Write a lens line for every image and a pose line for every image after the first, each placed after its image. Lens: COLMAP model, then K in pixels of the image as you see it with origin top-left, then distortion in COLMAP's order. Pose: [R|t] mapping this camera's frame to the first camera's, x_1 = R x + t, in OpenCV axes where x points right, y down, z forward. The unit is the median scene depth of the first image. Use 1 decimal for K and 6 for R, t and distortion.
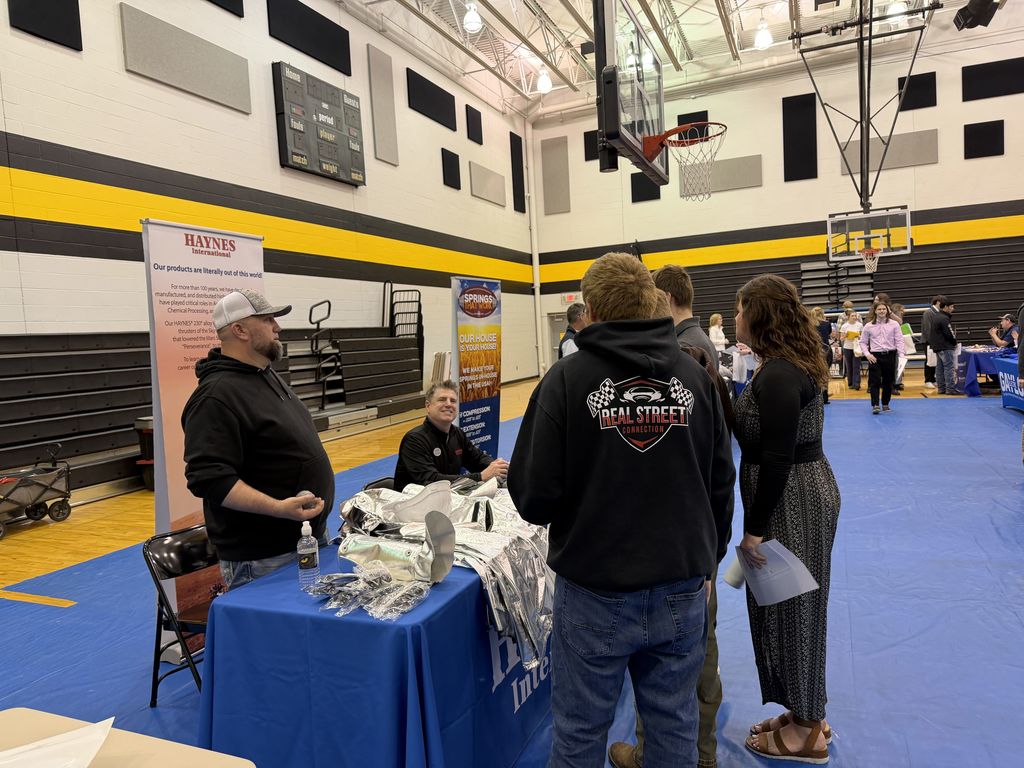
lens RADIAL K [[735.4, 0, 512.6], [0, 735.4, 399.0], [0, 0, 1]] dist [0.036548, -0.048813]
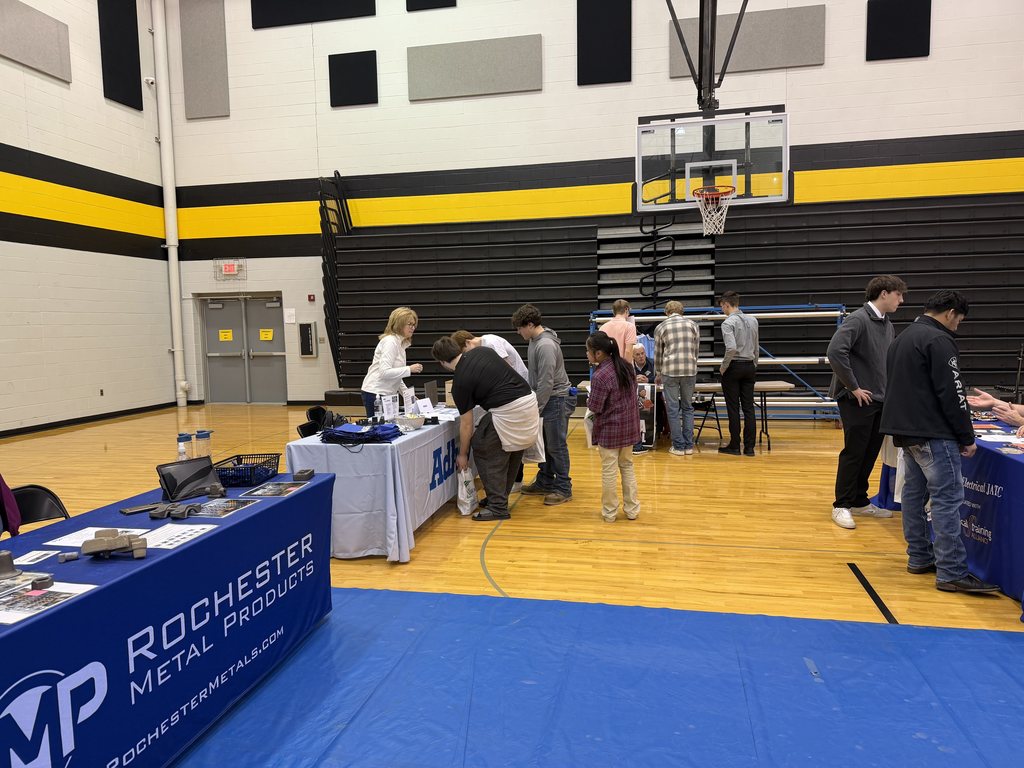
lens RADIAL K [[735.4, 0, 509.2], [0, 735.4, 400.6], [0, 0, 1]] dist [0.036548, -0.048813]
pose [[0.980716, 0.010466, 0.195158, 0.254138], [-0.018067, 0.999144, 0.037205, -0.082224], [-0.194602, -0.040014, 0.980066, 0.536458]]
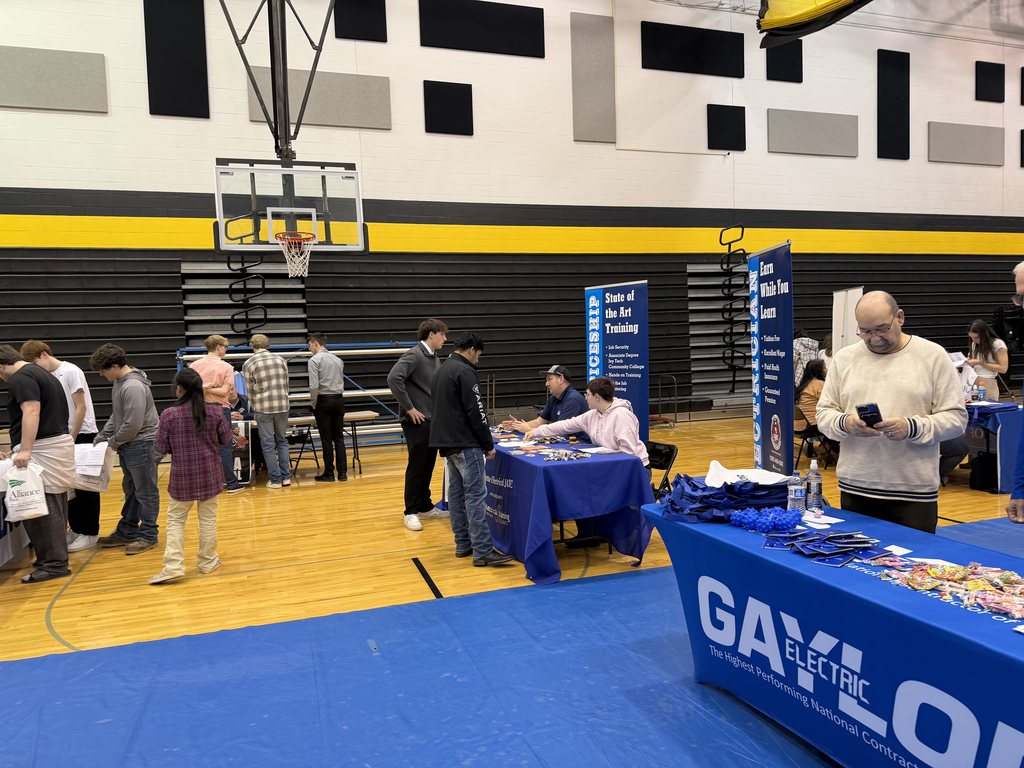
lens RADIAL K [[735.4, 0, 521.4], [0, 735.4, 392.1], [0, 0, 1]] dist [0.036548, -0.048813]
pose [[0.746128, -0.018280, 0.665551, 0.252247], [0.038129, 0.999156, -0.015302, -0.081357], [-0.664710, 0.036794, 0.746195, 0.508436]]
